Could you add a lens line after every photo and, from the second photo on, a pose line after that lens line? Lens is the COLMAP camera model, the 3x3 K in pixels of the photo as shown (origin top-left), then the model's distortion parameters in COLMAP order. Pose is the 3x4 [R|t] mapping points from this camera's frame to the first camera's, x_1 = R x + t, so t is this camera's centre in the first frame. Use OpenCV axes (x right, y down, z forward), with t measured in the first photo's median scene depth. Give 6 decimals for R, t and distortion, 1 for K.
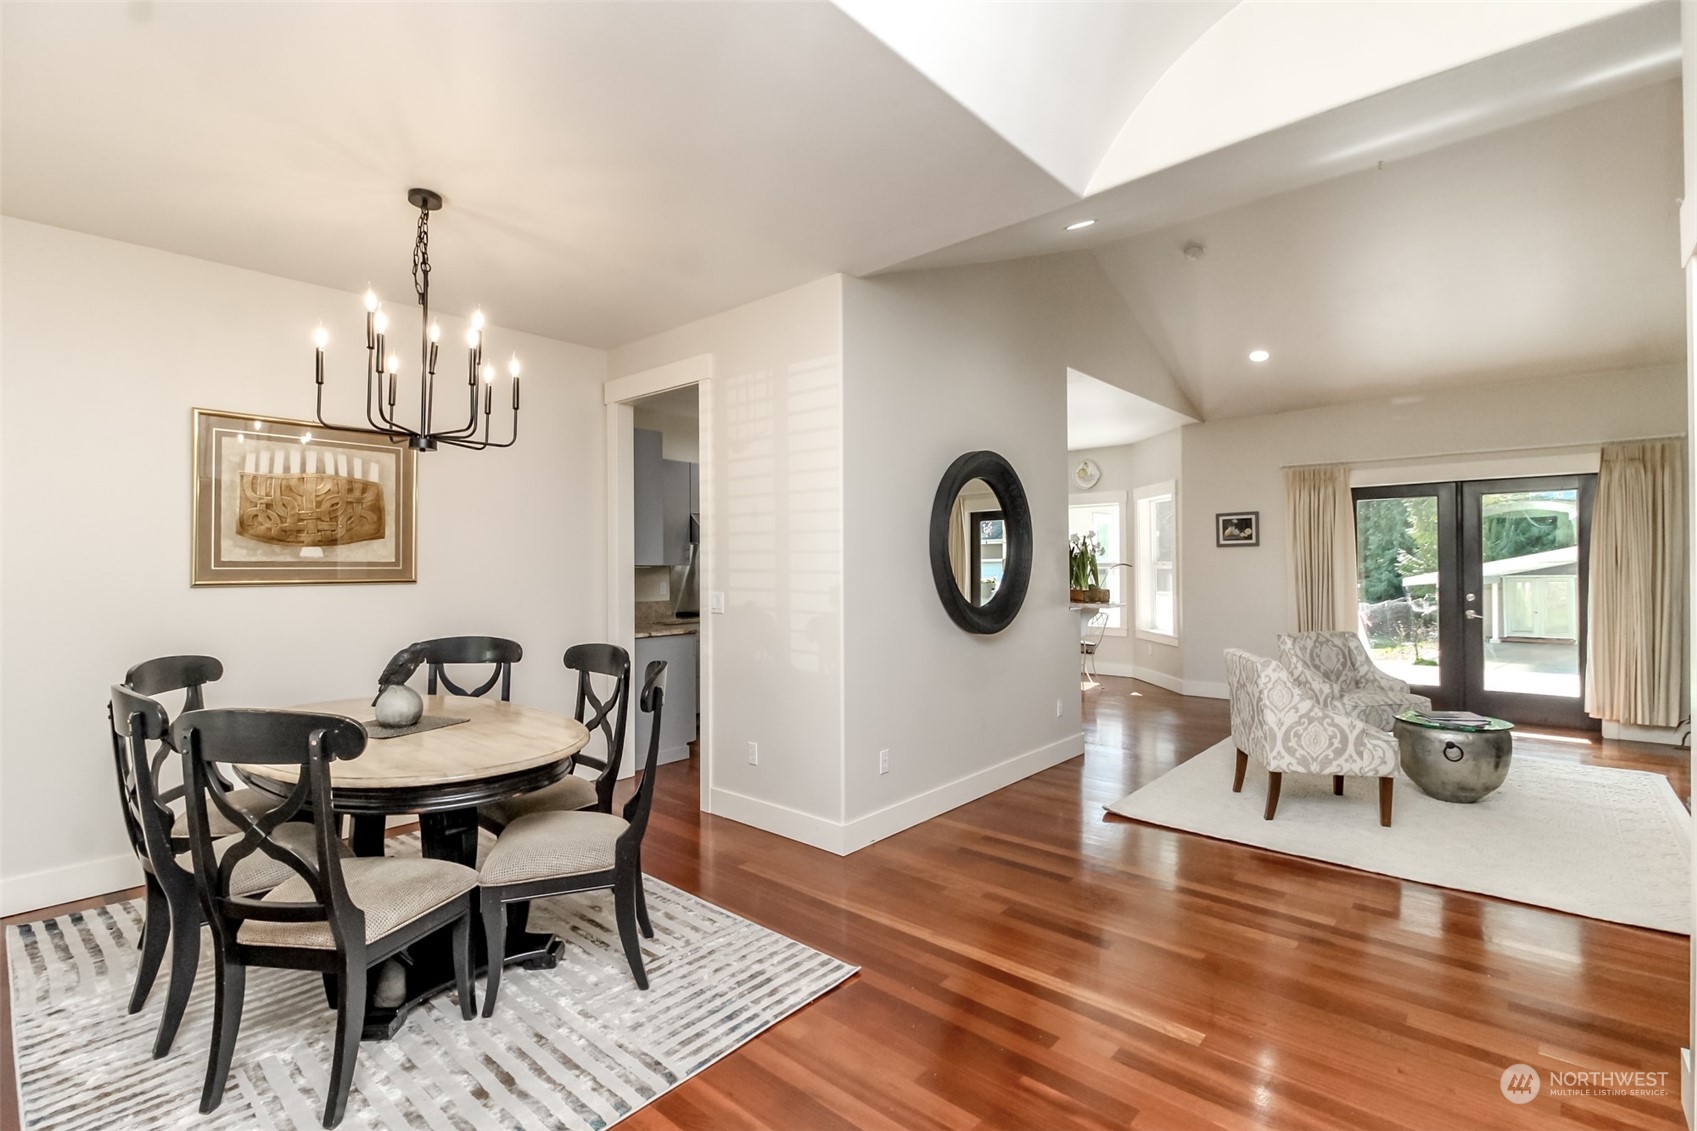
lens RADIAL K [[788.2, 0, 843.3], [0, 788.2, 564.6], [0, 0, 1]] dist [0.001179, -0.004379]
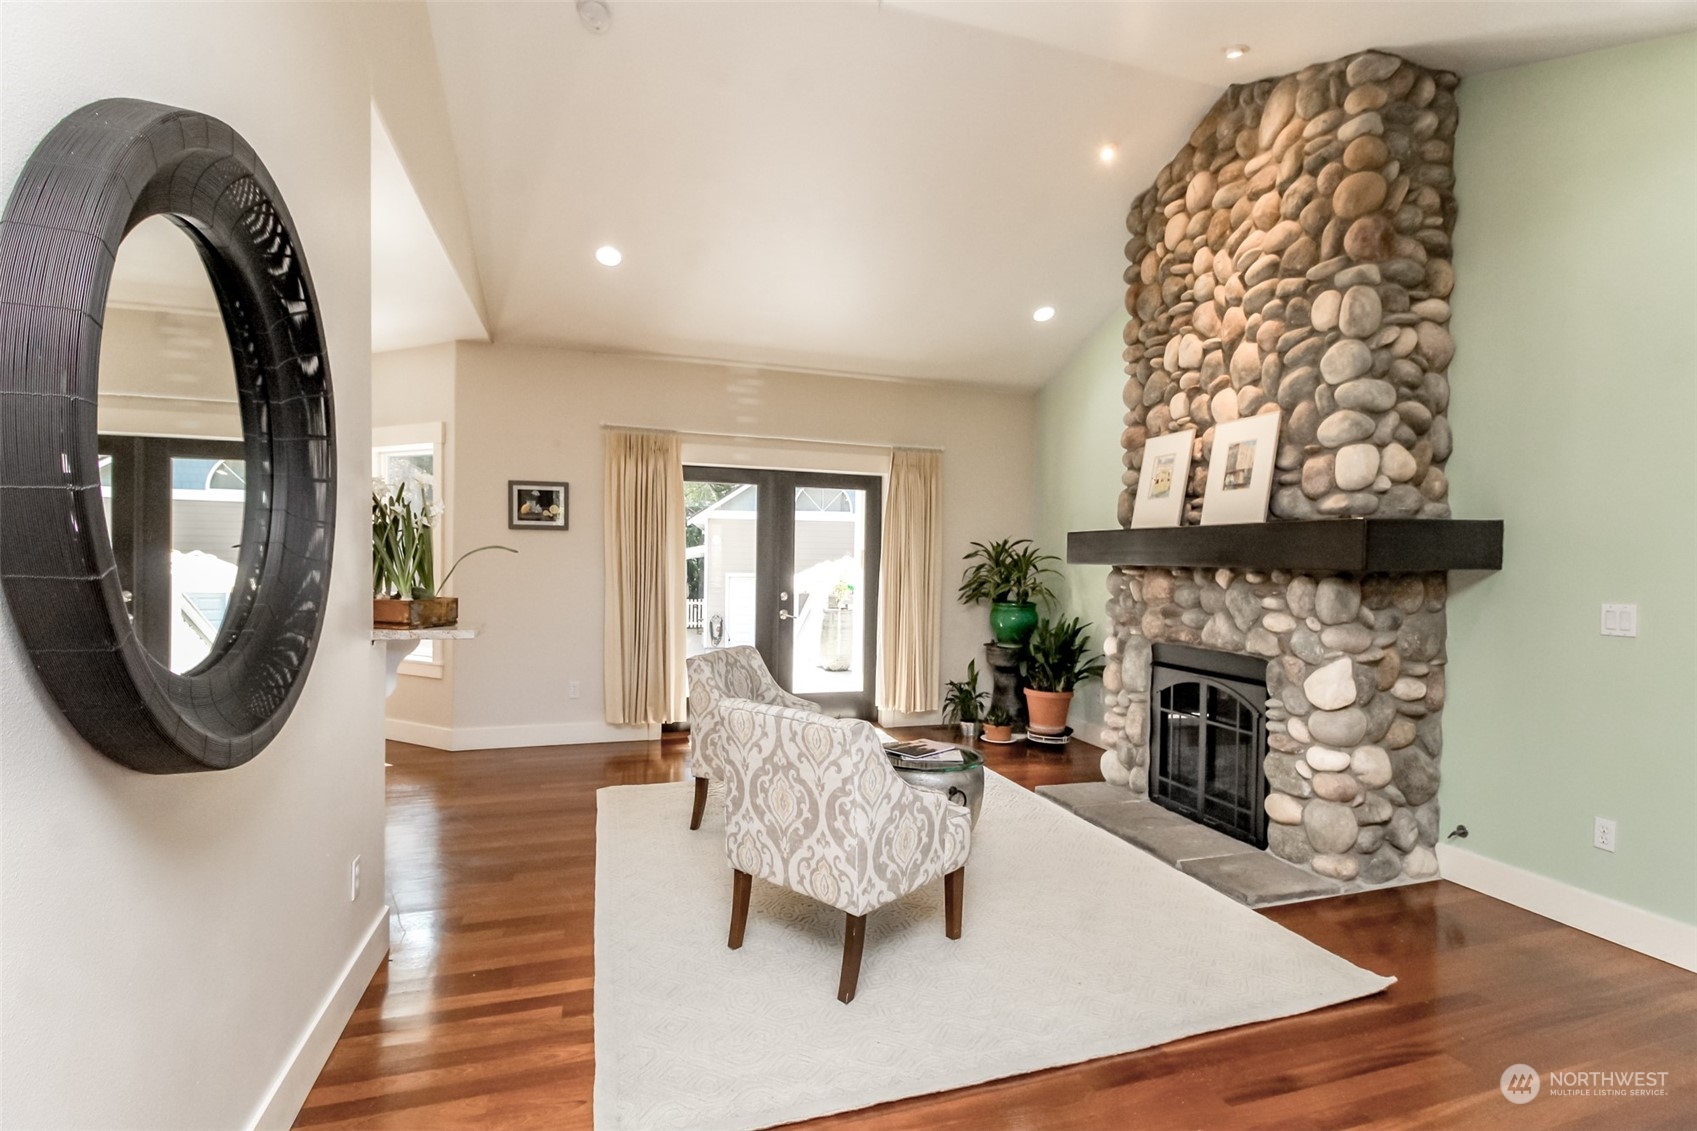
lens RADIAL K [[788.2, 0, 872.0], [0, 788.2, 573.8], [0, 0, 1]] dist [0.001179, -0.004379]
pose [[0.485931, 0.007234, 0.873967, 0.034051], [-0.023745, 0.999706, 0.004928, 0.008496], [-0.873675, -0.023147, 0.485960, 0.517864]]
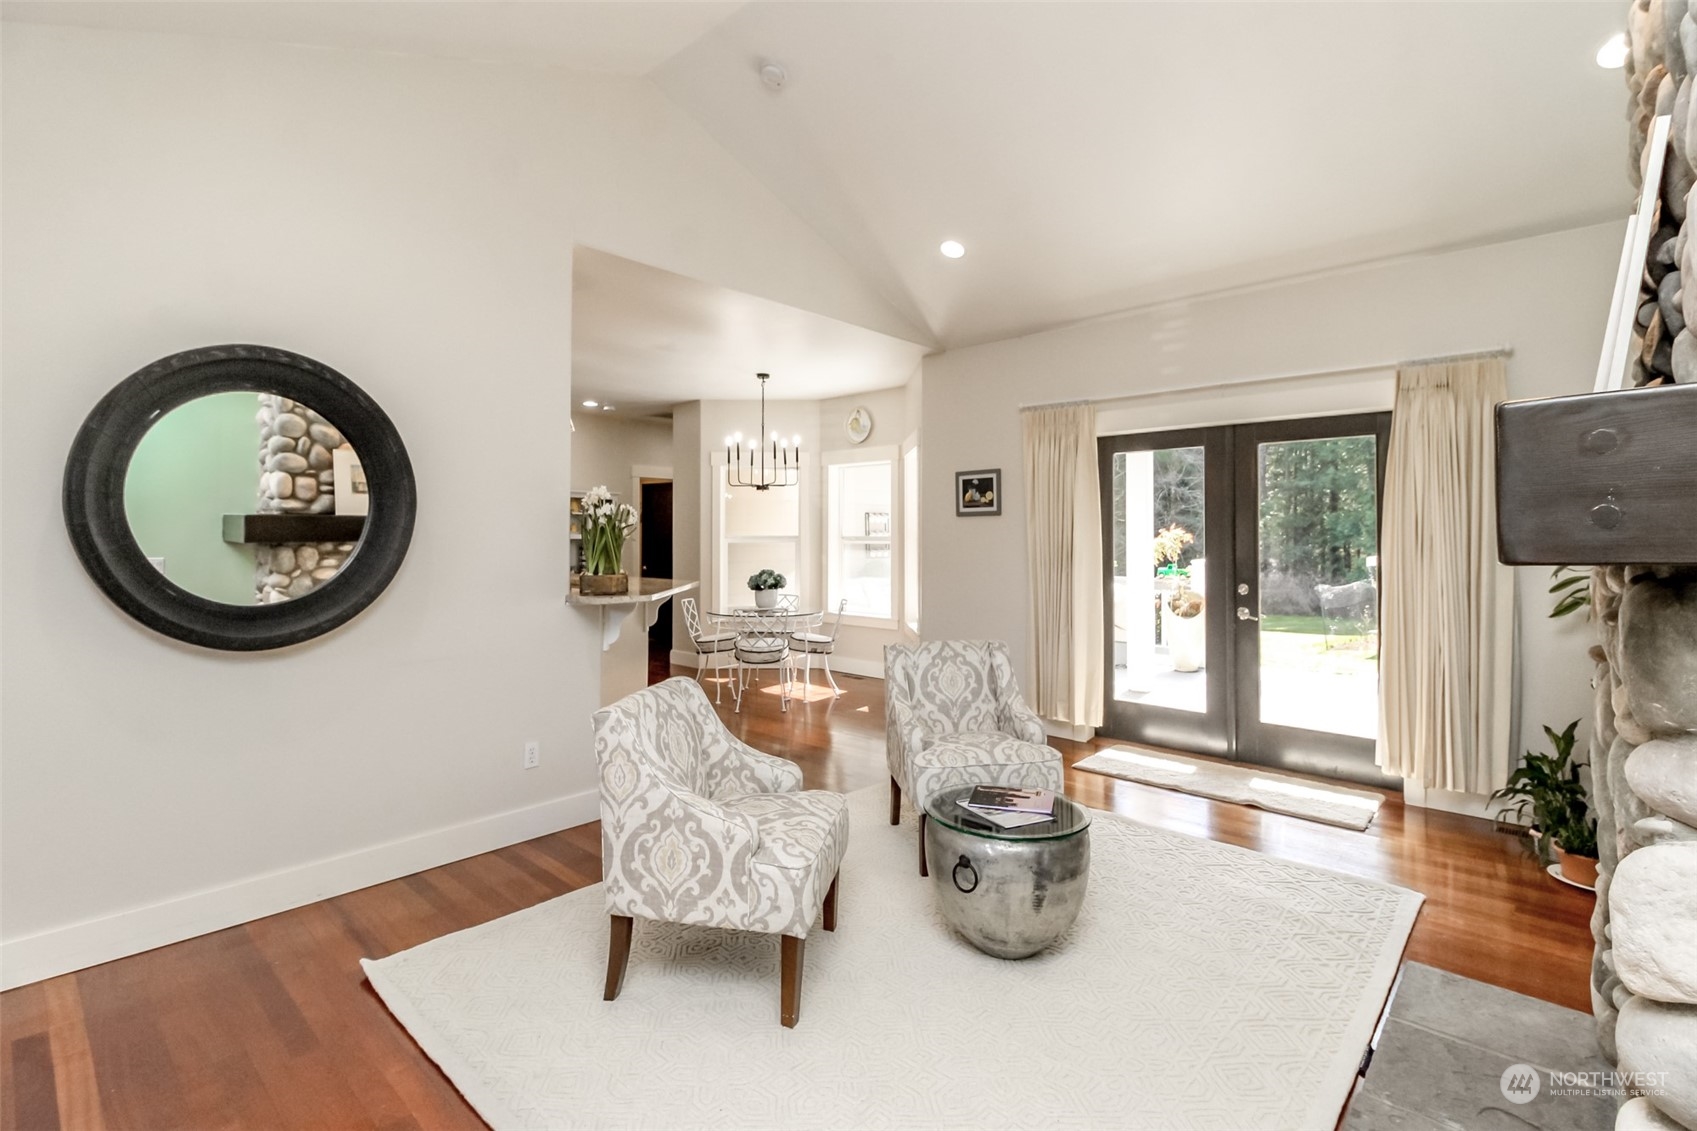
lens RADIAL K [[788.2, 0, 848.7], [0, 788.2, 542.8], [0, 0, 1]] dist [0.001179, -0.004379]
pose [[0.999759, 0.012257, -0.018218, 0.517834], [-0.012105, 0.999891, 0.008463, -0.002444], [0.018319, -0.008241, 0.999798, 0.325099]]
